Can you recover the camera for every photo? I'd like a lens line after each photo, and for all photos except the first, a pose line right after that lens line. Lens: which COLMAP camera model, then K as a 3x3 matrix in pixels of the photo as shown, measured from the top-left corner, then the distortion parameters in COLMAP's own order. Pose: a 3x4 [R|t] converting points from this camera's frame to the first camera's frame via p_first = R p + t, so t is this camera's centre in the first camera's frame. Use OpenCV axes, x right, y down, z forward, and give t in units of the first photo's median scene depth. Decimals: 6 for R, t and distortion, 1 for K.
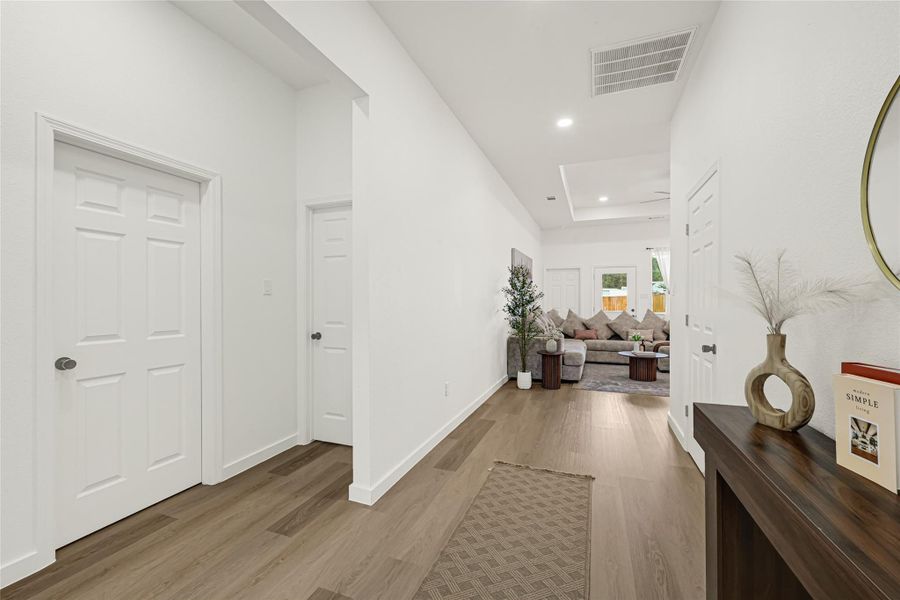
lens RADIAL K [[388.8, 0, 448.6], [0, 388.8, 302.9], [0, 0, 1]] dist [-0.003033, -0.000206]
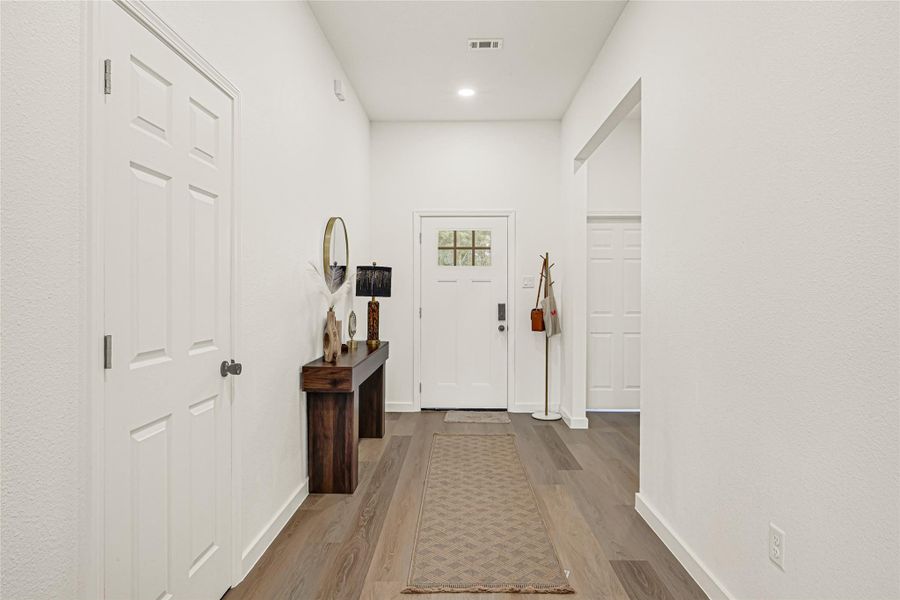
lens RADIAL K [[388.8, 0, 449.5], [0, 388.8, 294.9], [0, 0, 1]] dist [-0.003033, -0.000206]
pose [[-0.940149, -0.010478, -0.340601, 0.531482], [-0.013786, 0.999878, 0.007295, -0.010532], [0.340483, 0.011554, -0.940180, 1.632064]]
